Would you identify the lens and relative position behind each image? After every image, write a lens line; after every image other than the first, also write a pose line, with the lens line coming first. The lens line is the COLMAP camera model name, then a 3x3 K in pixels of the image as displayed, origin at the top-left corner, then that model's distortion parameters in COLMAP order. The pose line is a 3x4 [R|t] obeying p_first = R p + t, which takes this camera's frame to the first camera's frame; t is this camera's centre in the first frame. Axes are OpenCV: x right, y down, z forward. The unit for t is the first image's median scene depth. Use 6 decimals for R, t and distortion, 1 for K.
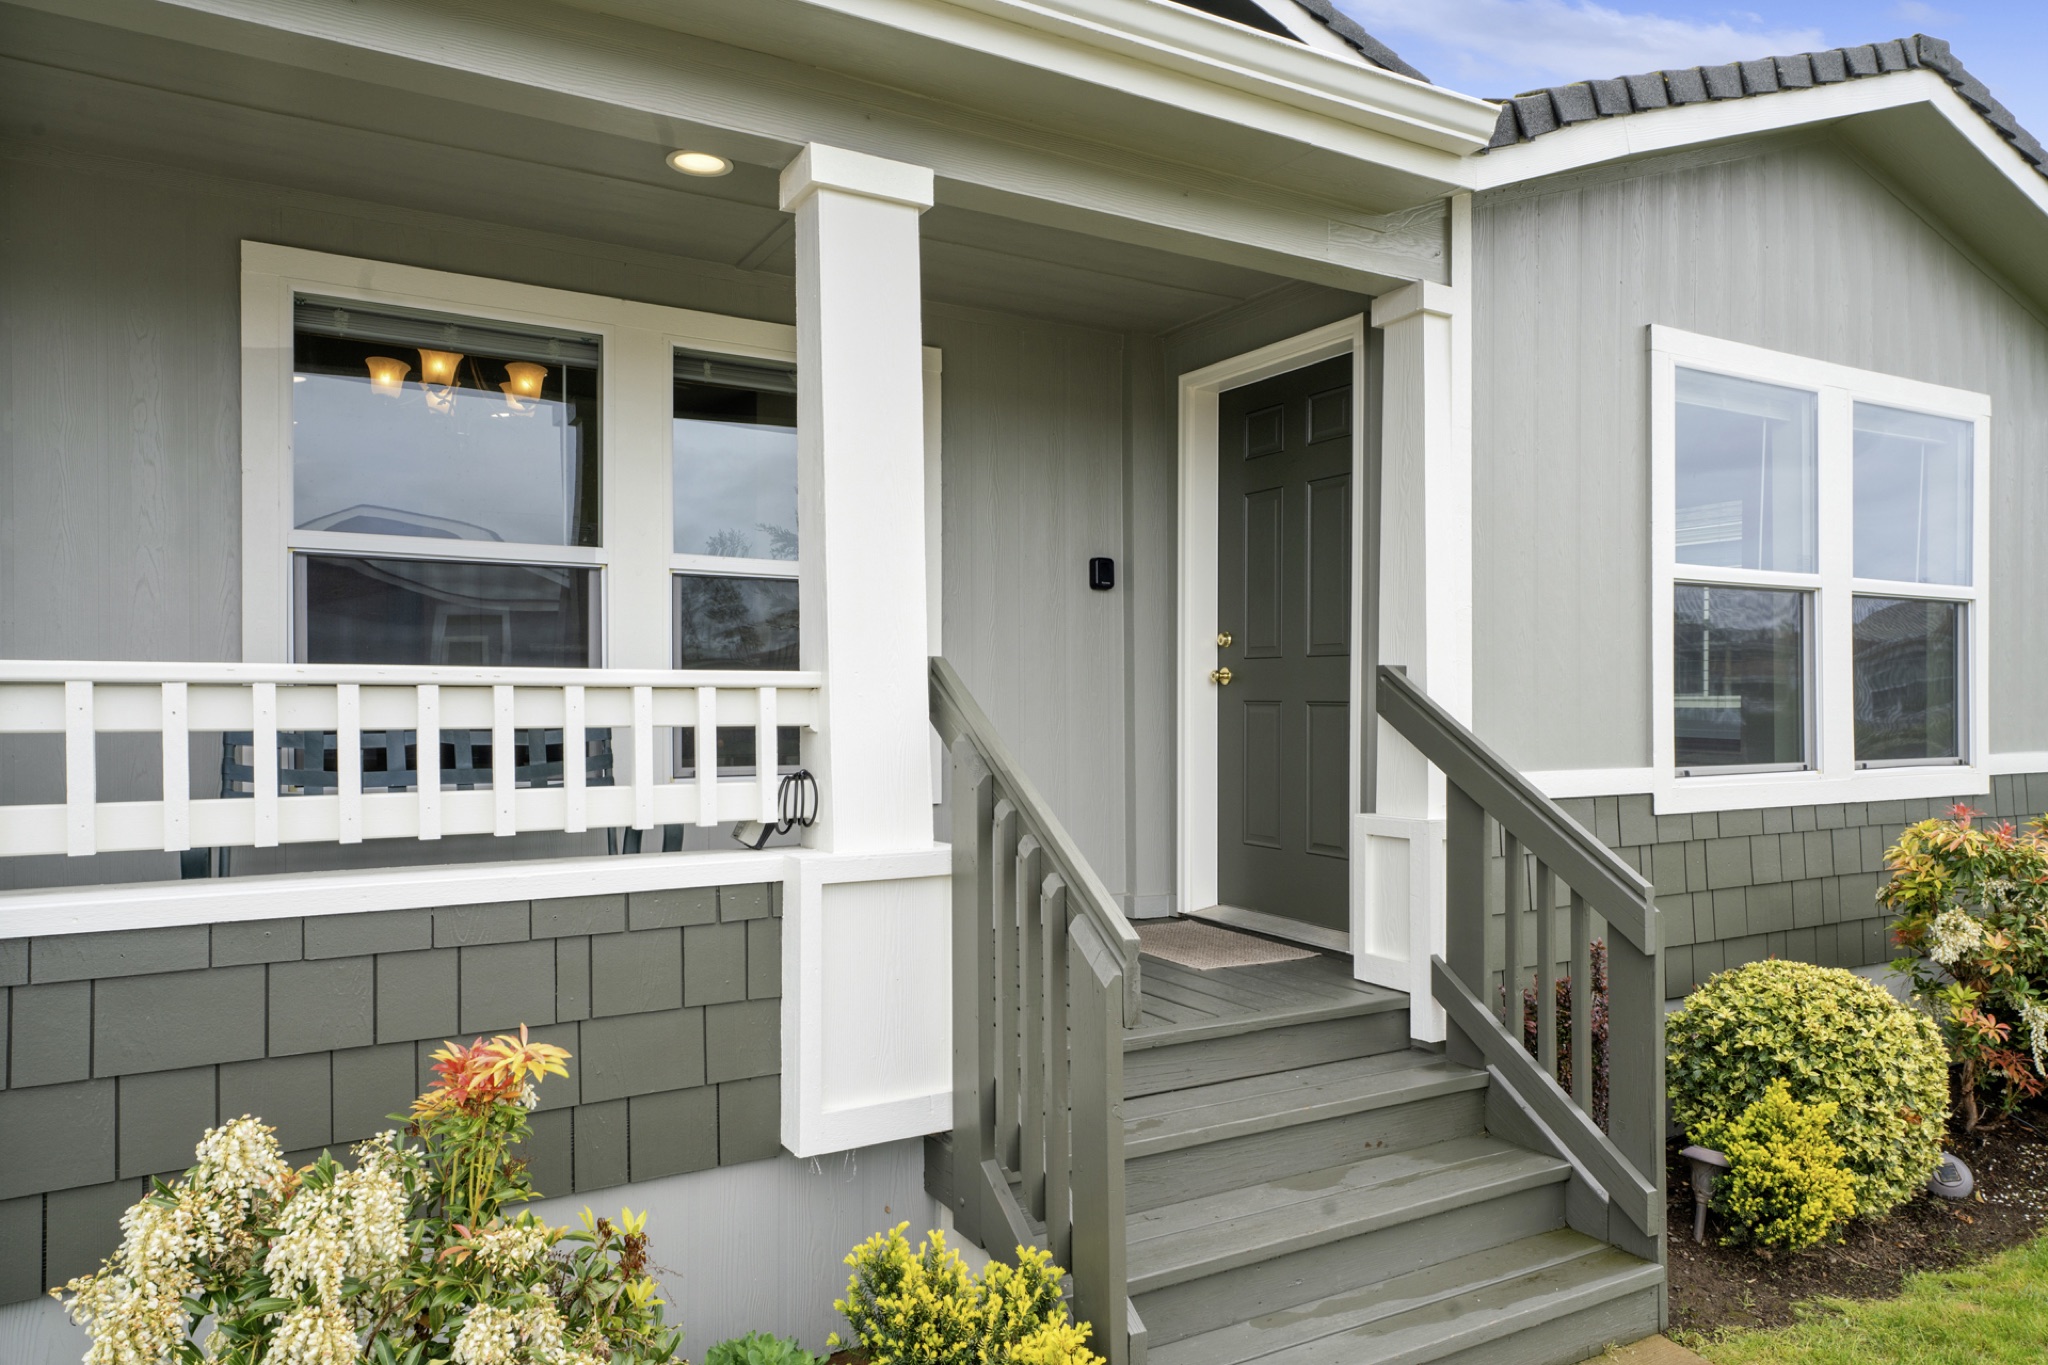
lens RADIAL K [[1331.6, 0, 1039.4], [0, 1331.6, 686.2], [0, 0, 1]] dist [0.016695, 0.000569]
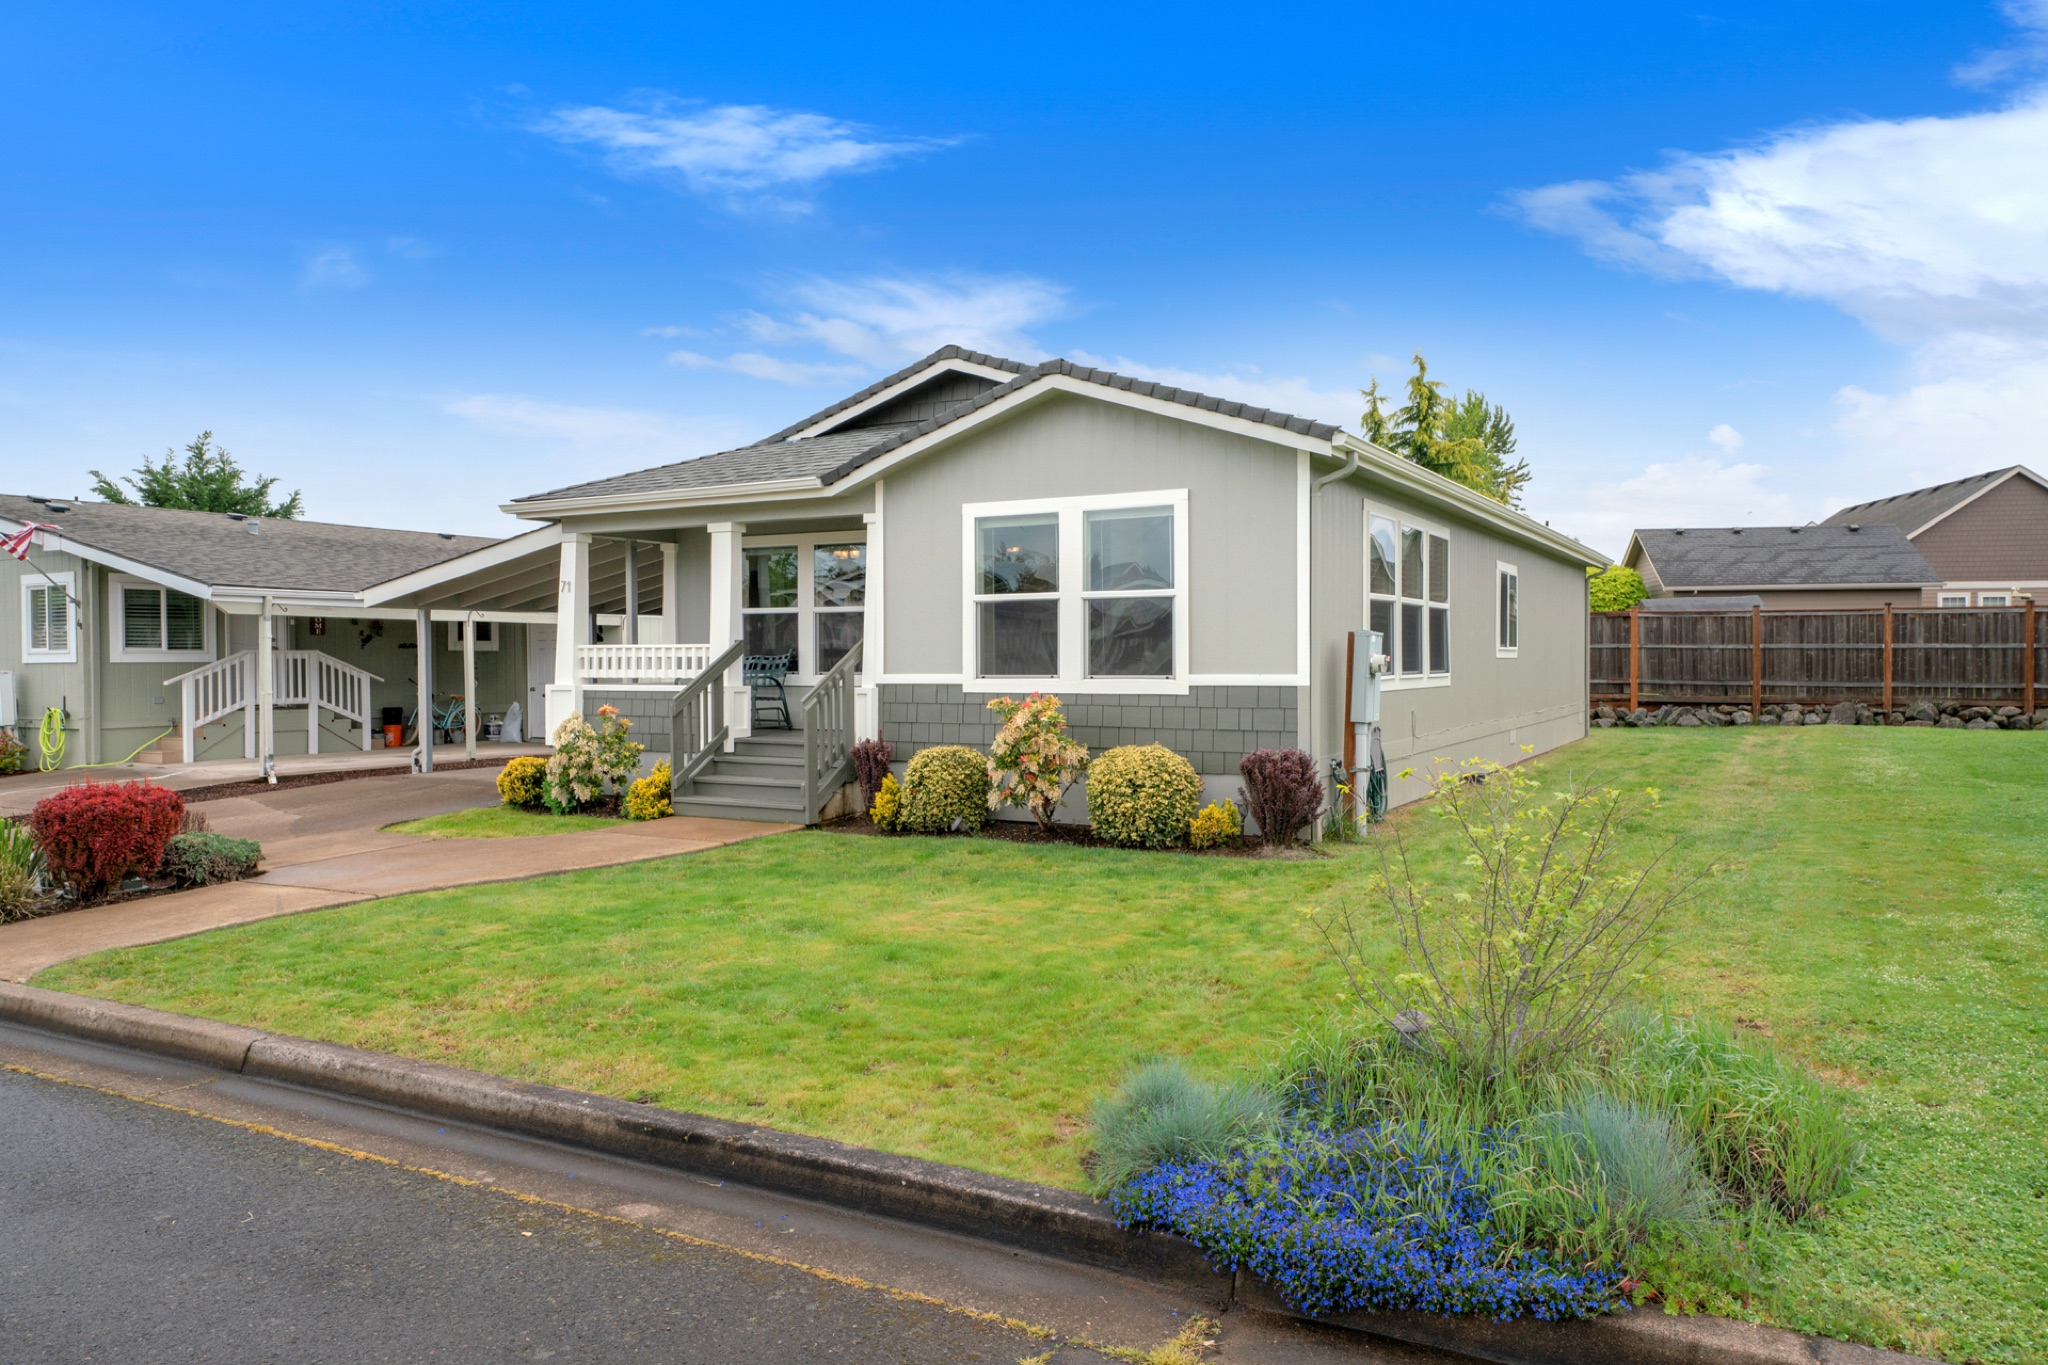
lens RADIAL K [[1331.6, 0, 1039.4], [0, 1331.6, 686.2], [0, 0, 1]] dist [0.016695, 0.000569]
pose [[0.497980, 0.014622, -0.867065, 2.972543], [0.012296, 0.999638, 0.023919, 0.025361], [0.867101, -0.022573, 0.497620, -0.180503]]
